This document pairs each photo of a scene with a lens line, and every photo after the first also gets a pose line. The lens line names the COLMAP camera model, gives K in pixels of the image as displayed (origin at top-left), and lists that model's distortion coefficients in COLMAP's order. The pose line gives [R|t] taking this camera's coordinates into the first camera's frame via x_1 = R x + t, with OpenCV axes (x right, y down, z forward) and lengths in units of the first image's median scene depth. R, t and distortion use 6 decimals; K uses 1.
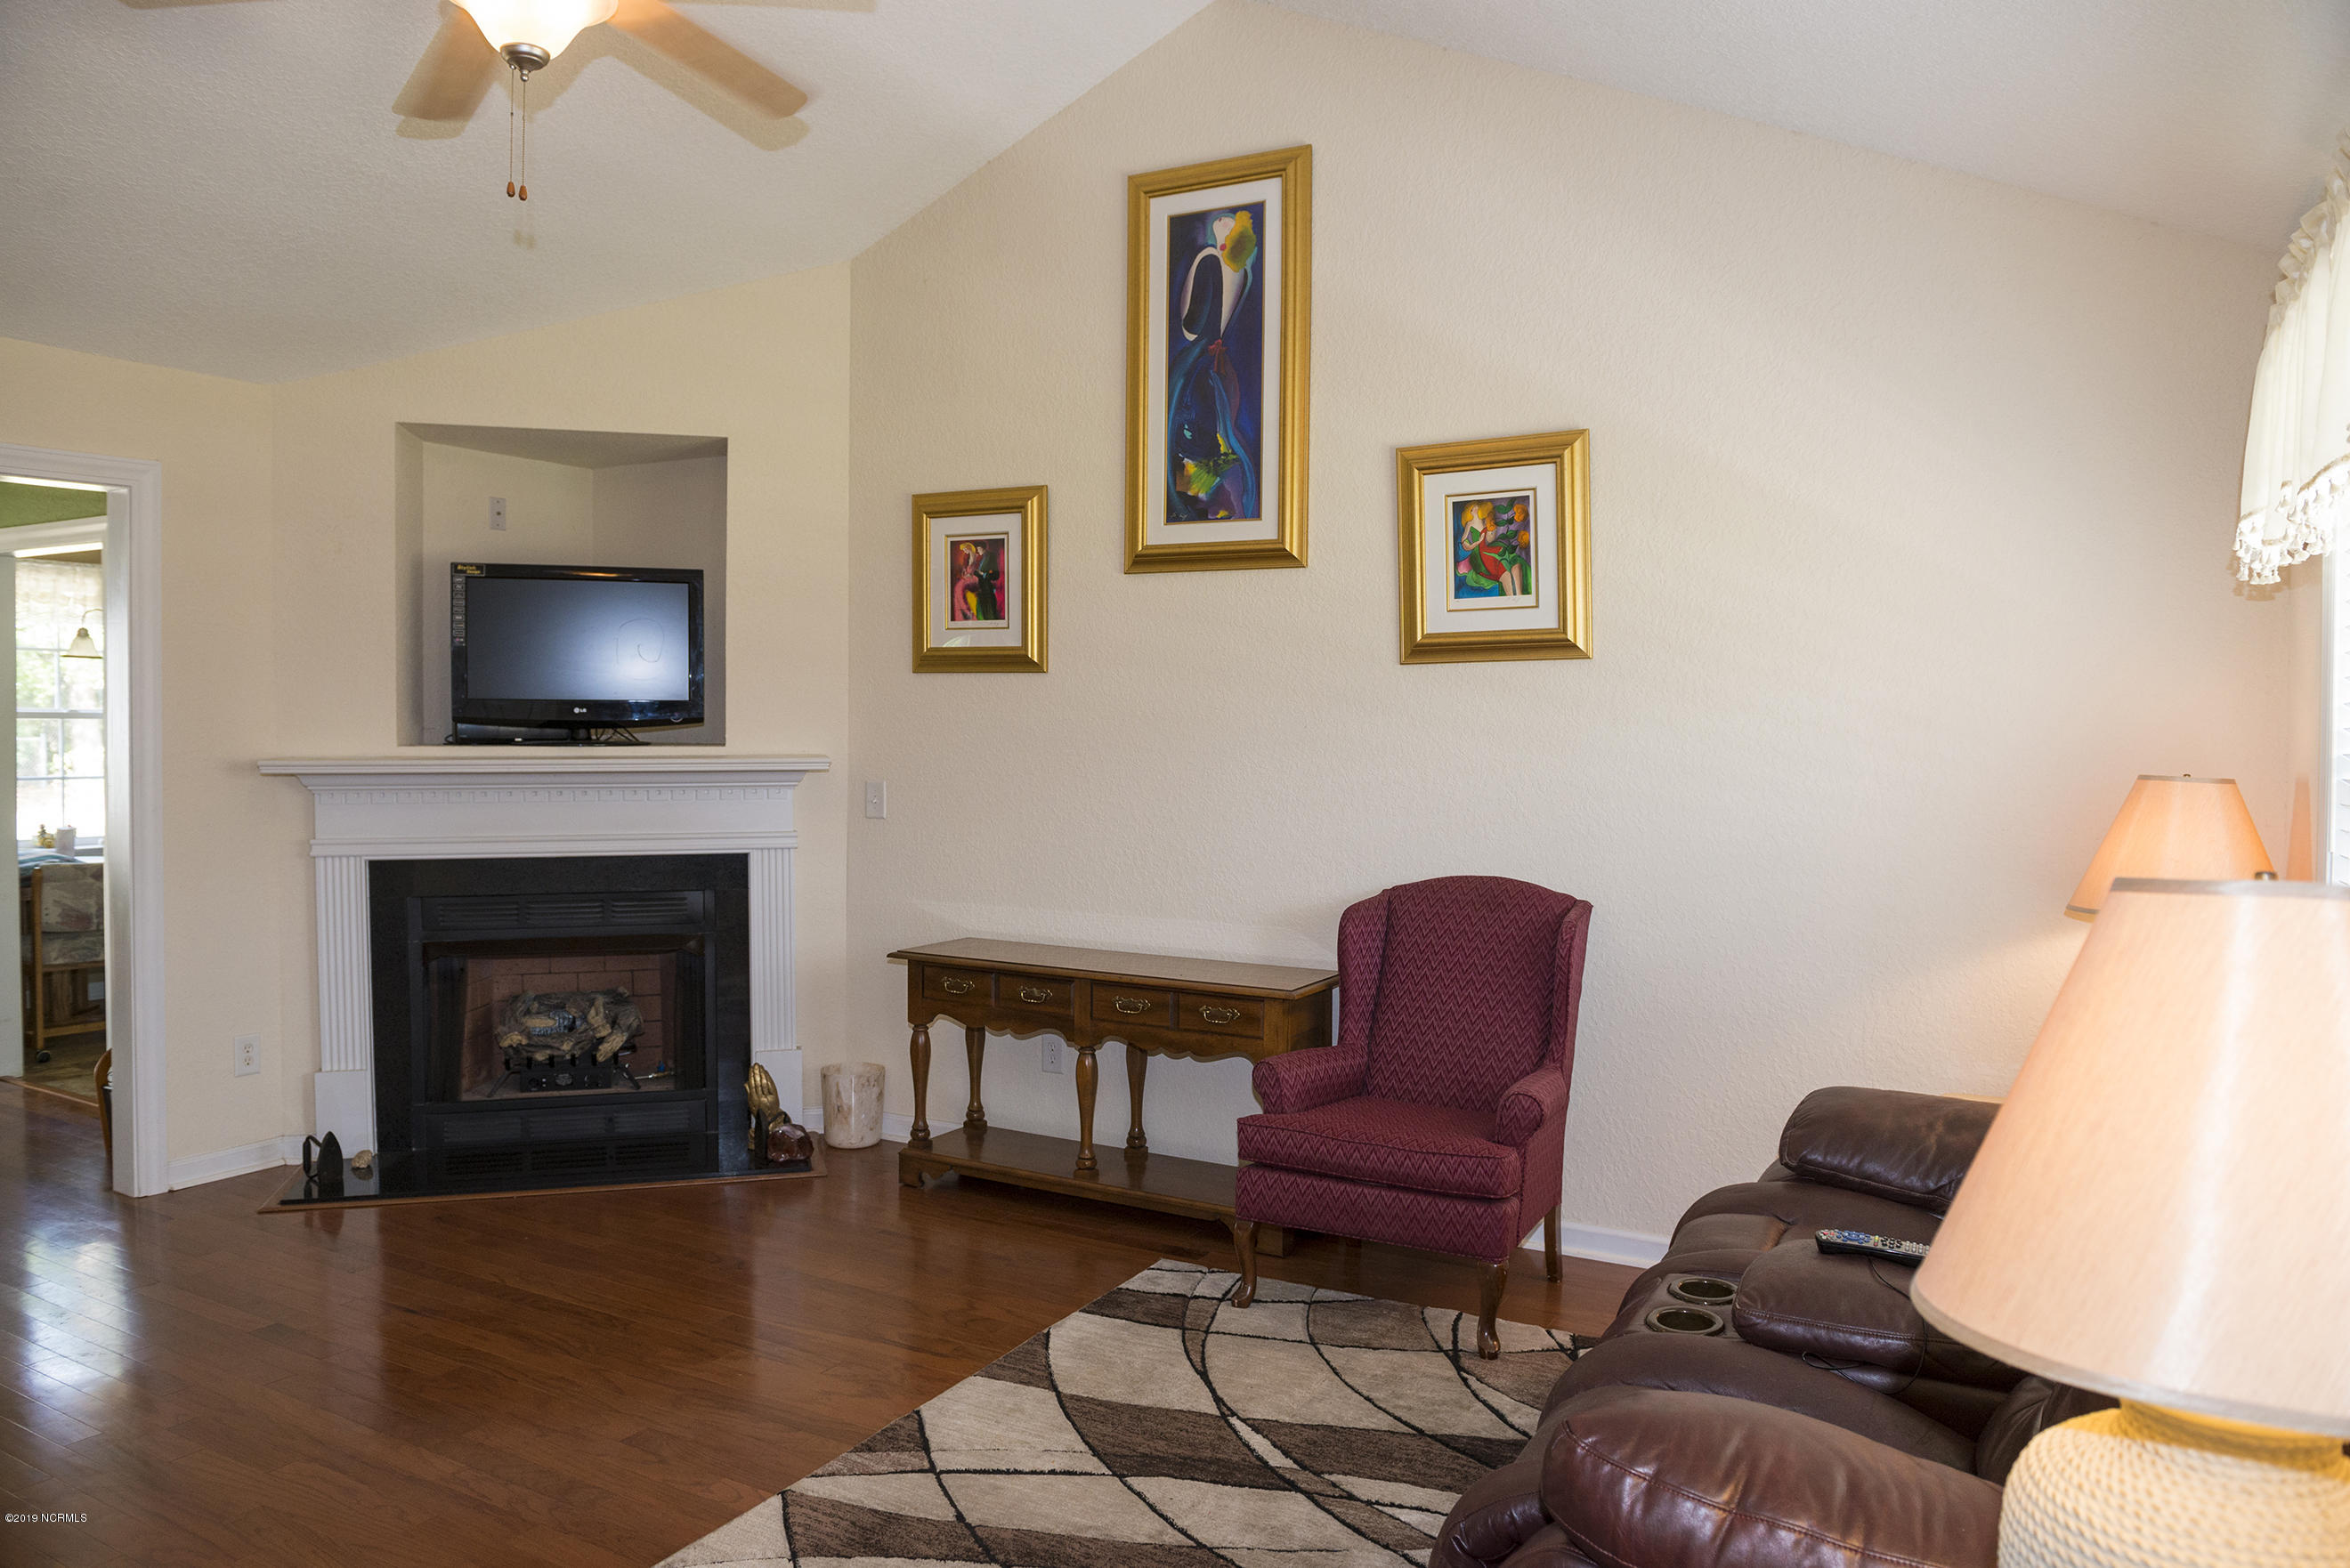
lens RADIAL K [[1683.5, 0, 1264.0], [0, 1683.5, 759.5], [0, 0, 1]] dist [-0.042629, -0.010194]
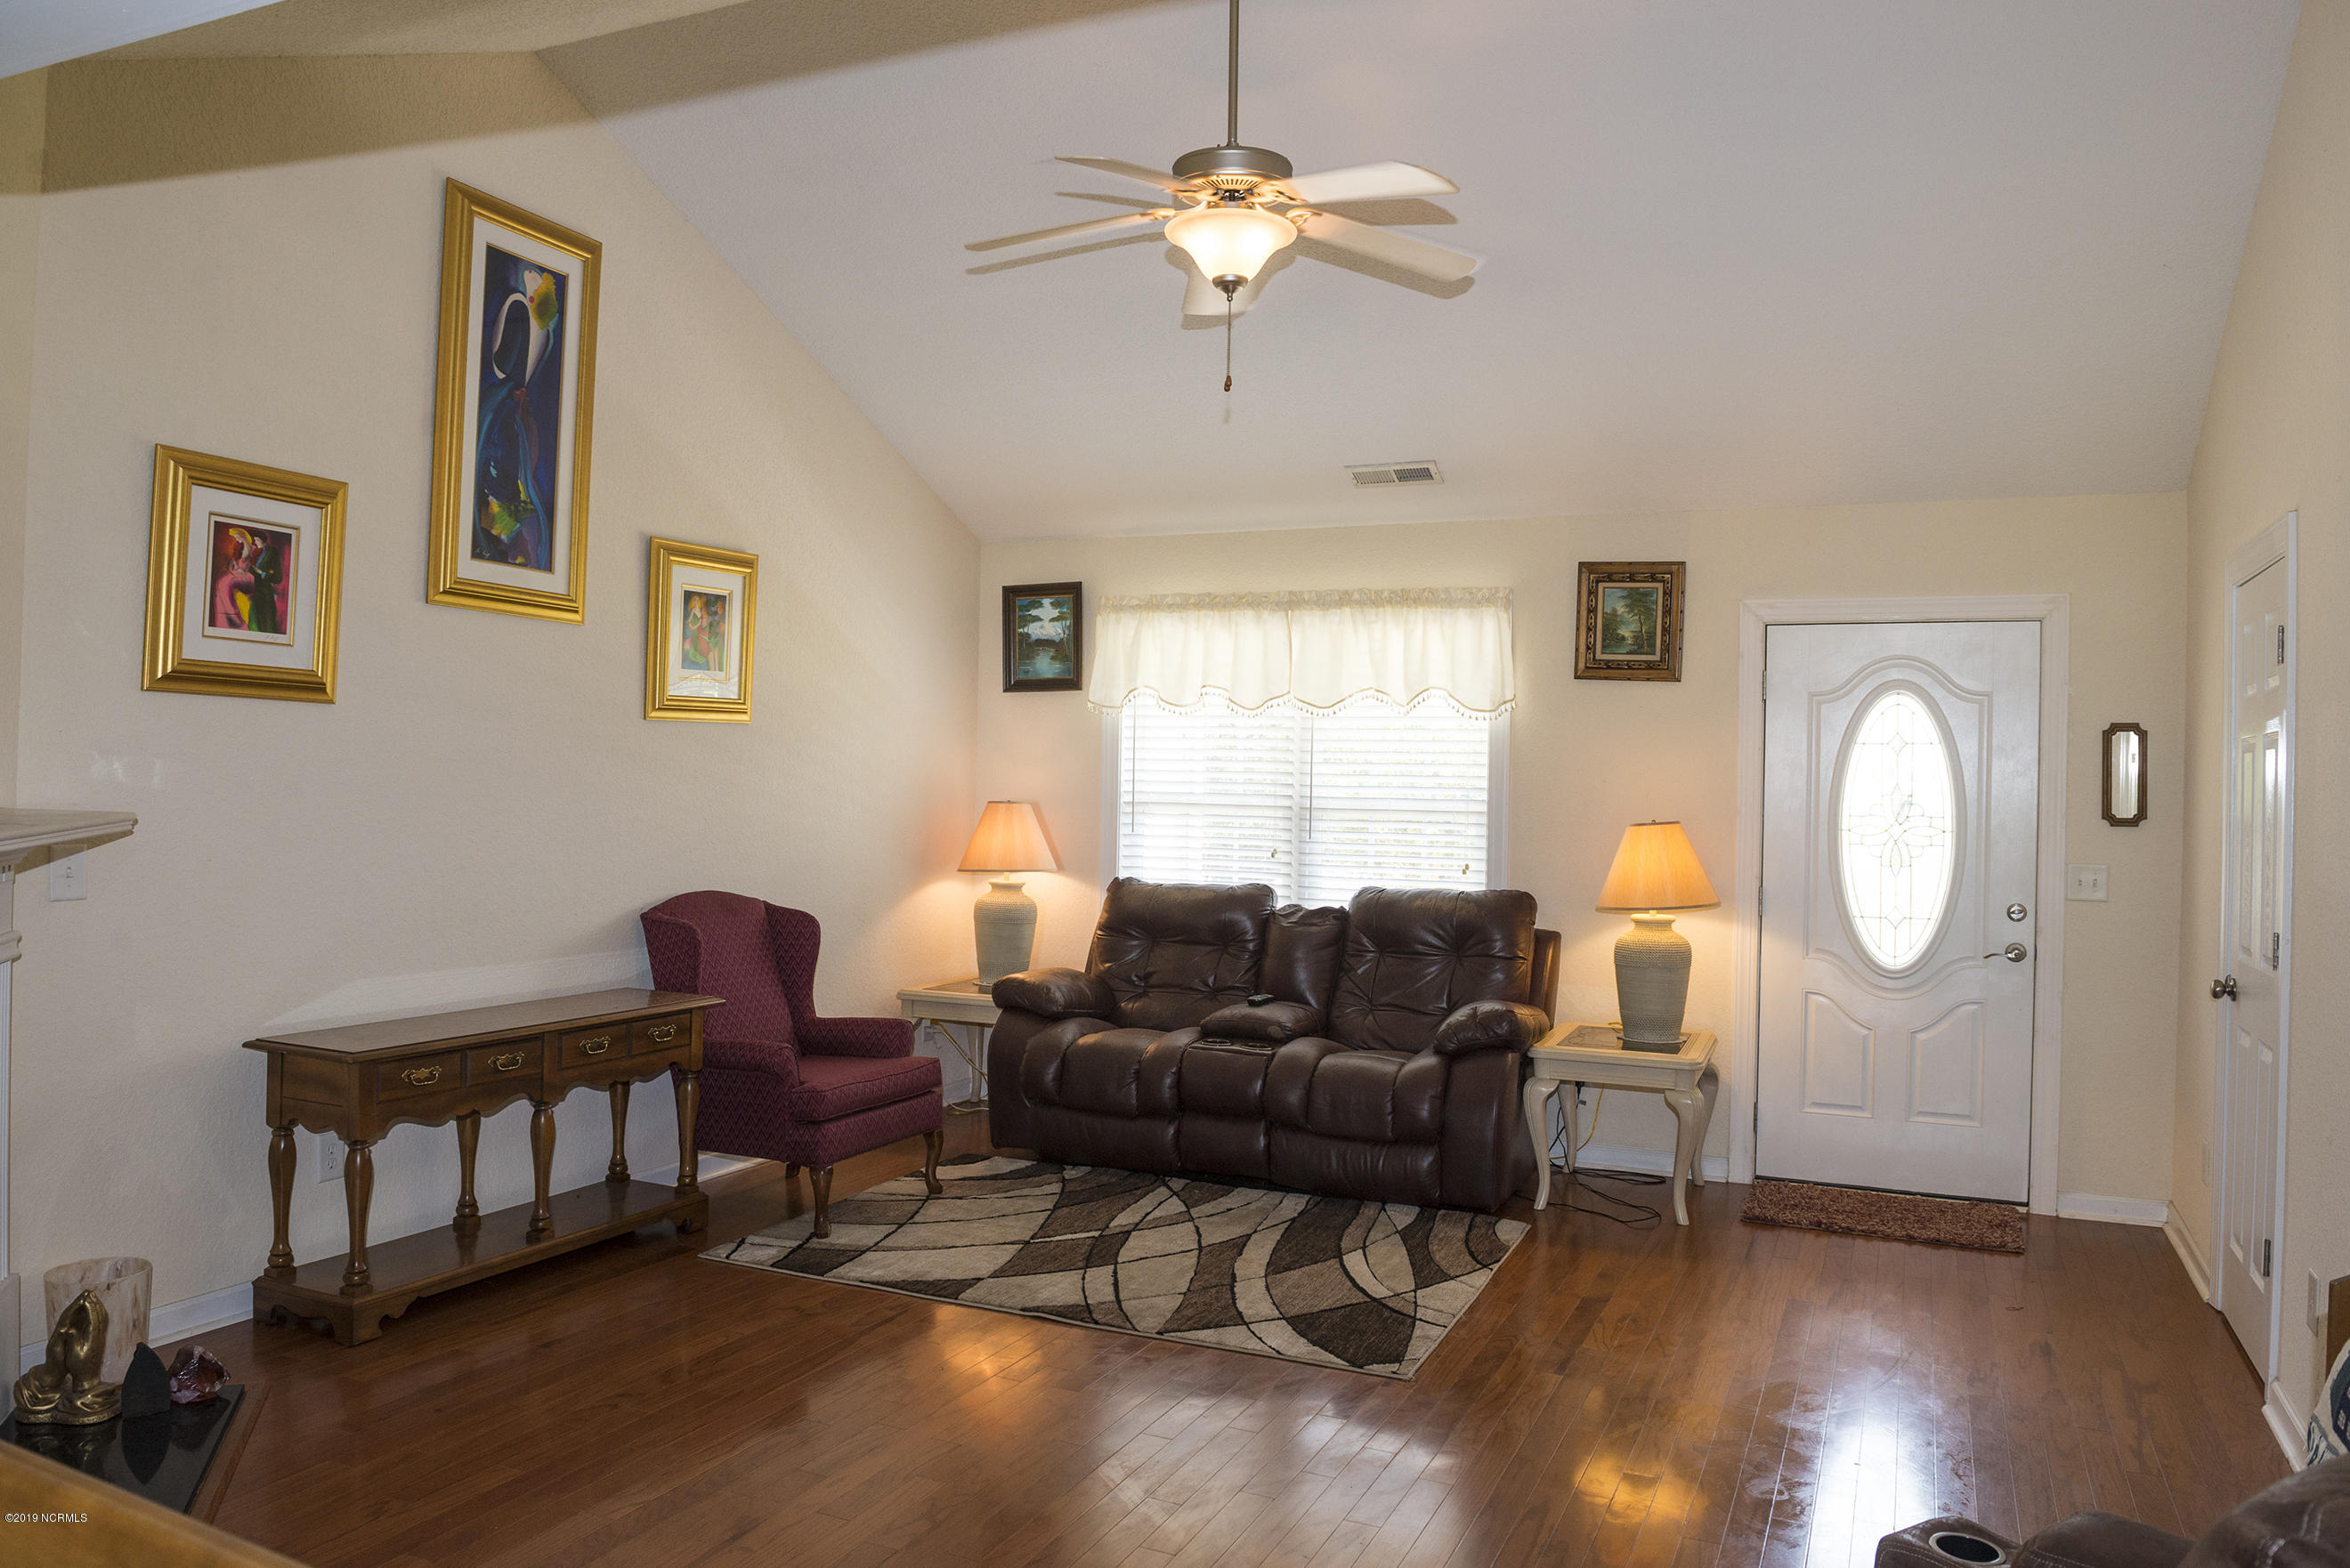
lens RADIAL K [[1683.5, 0, 1165.9], [0, 1683.5, 782.6], [0, 0, 1]] dist [-0.042629, -0.010194]
pose [[-0.080768, -0.002820, 0.996729, -1.045898], [0.004679, 0.999984, 0.003208, -0.013601], [-0.996722, 0.004922, -0.080754, 0.687319]]
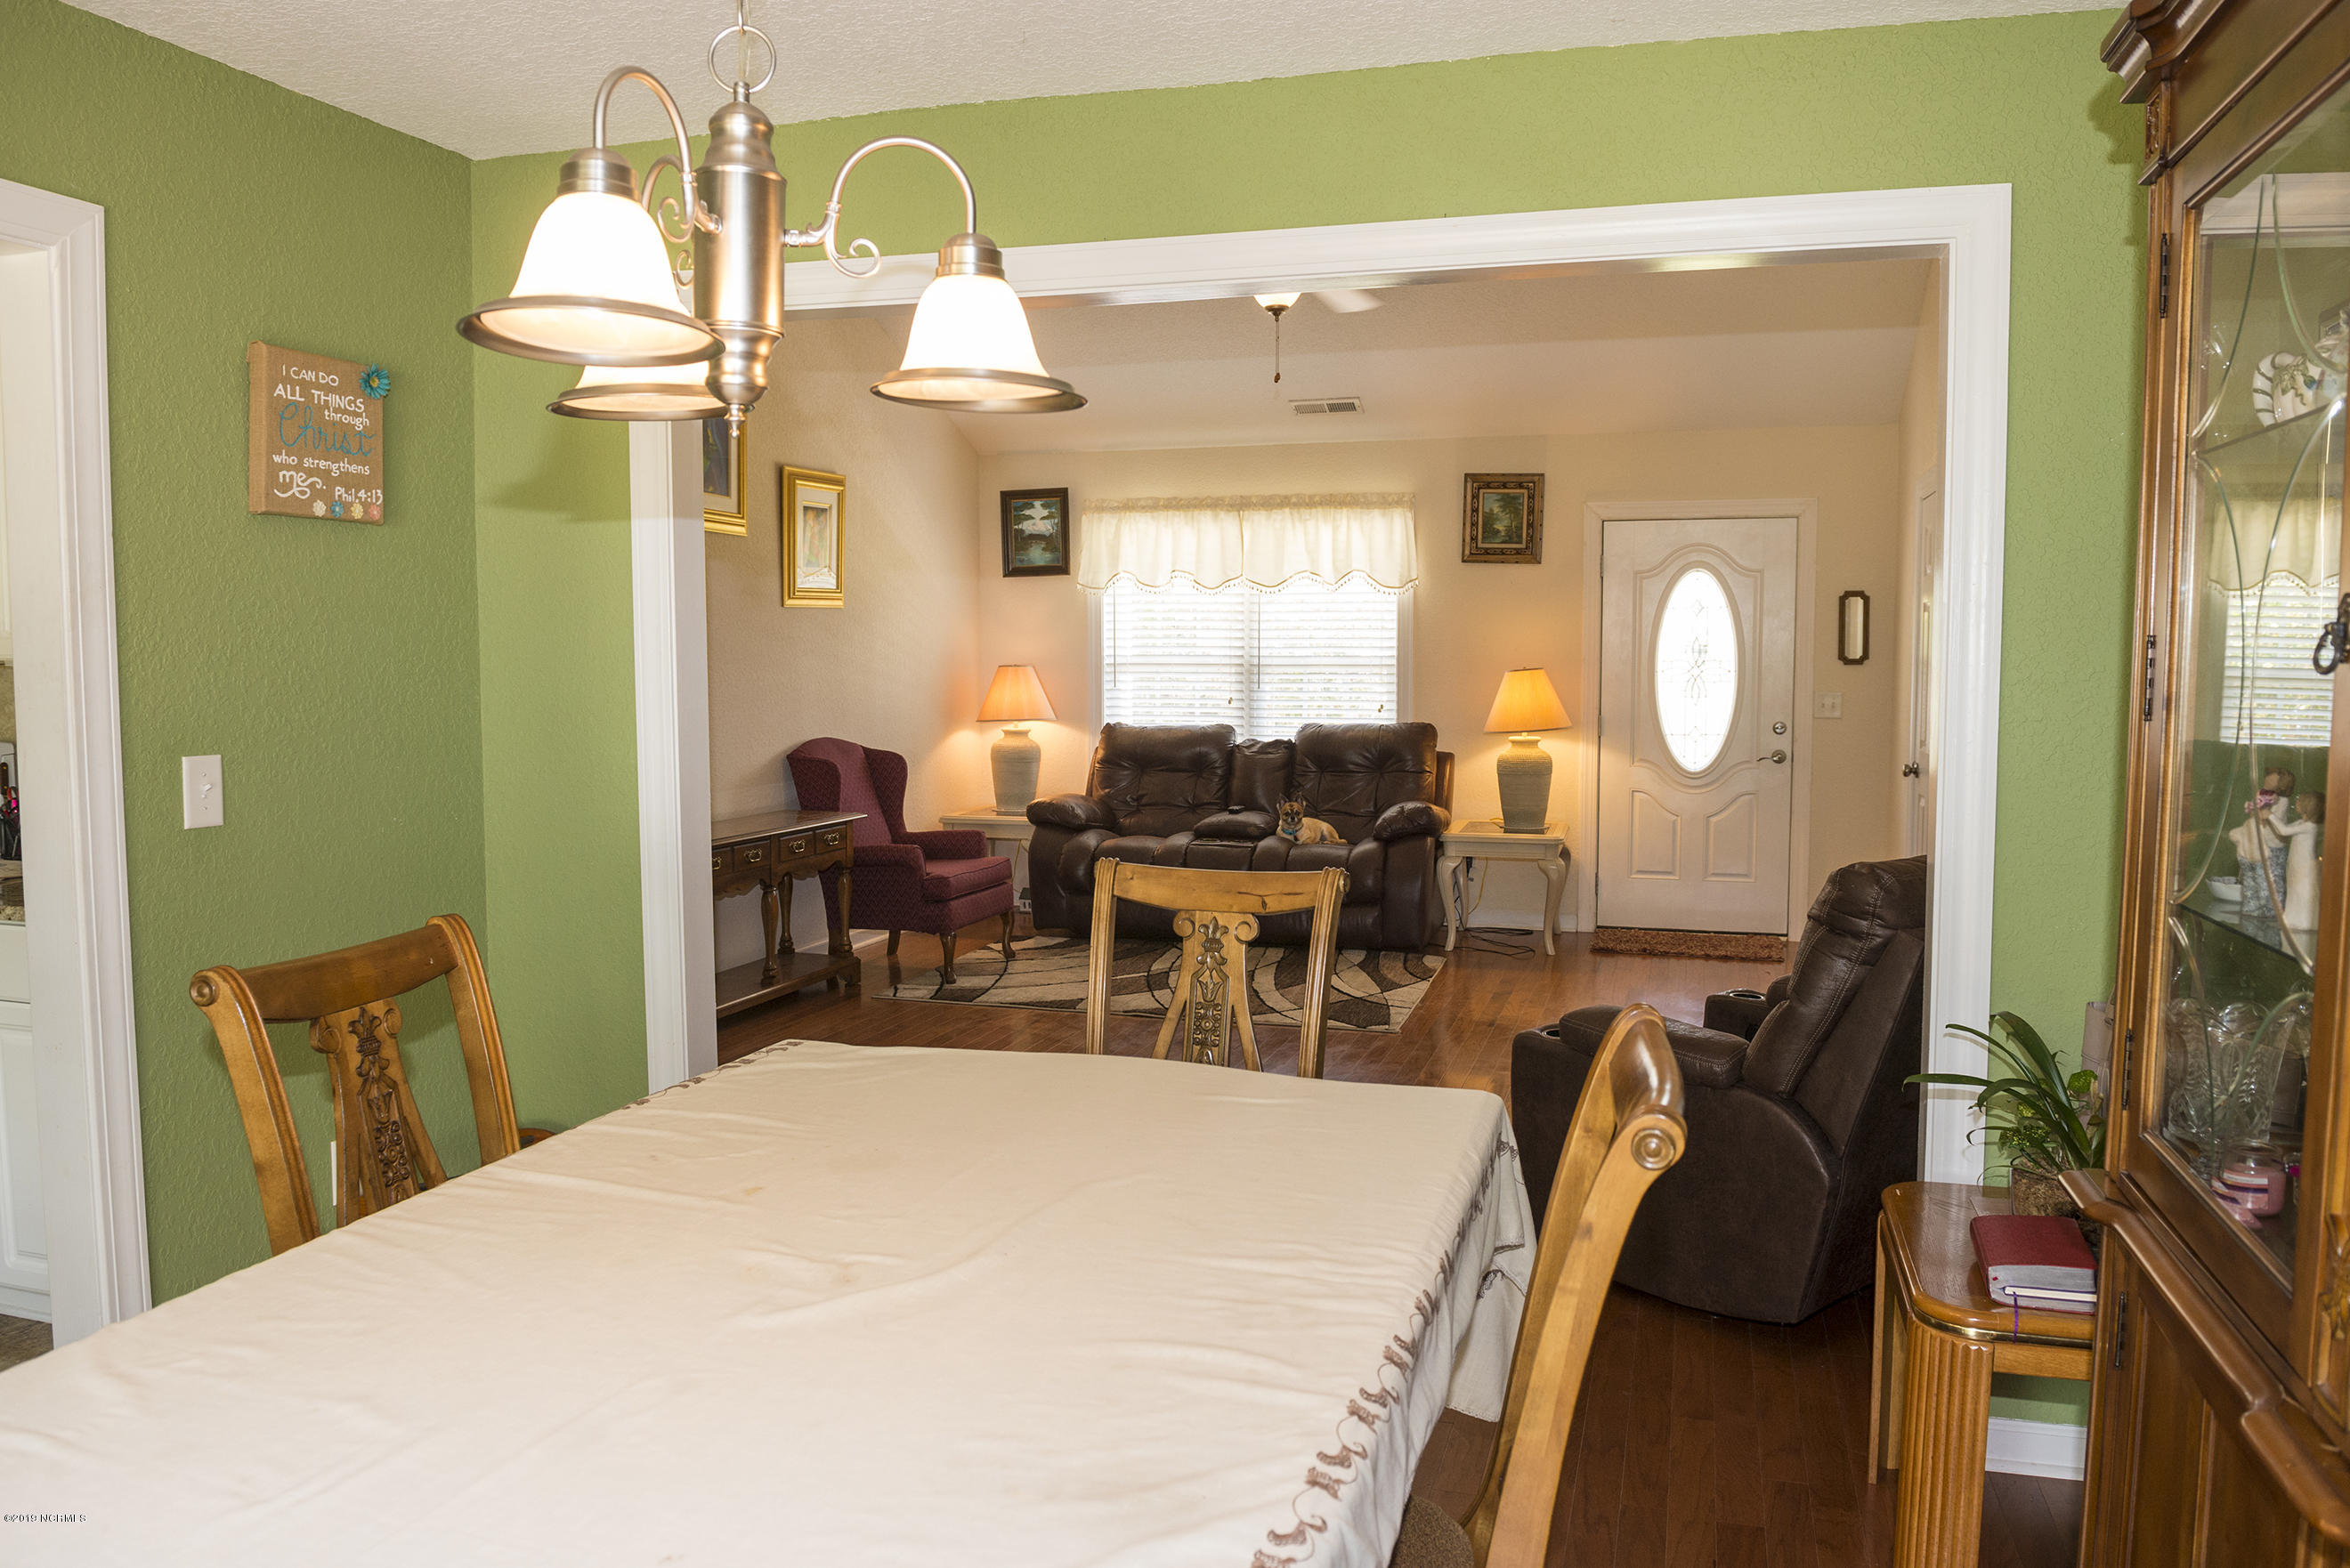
lens RADIAL K [[1683.5, 0, 1188.1], [0, 1683.5, 782.1], [0, 0, 1]] dist [-0.042629, -0.010194]
pose [[-0.207593, -0.076285, 0.975236, -1.408949], [0.024952, 0.996217, 0.083238, -0.014109], [-0.977897, 0.041614, -0.204904, 0.900034]]
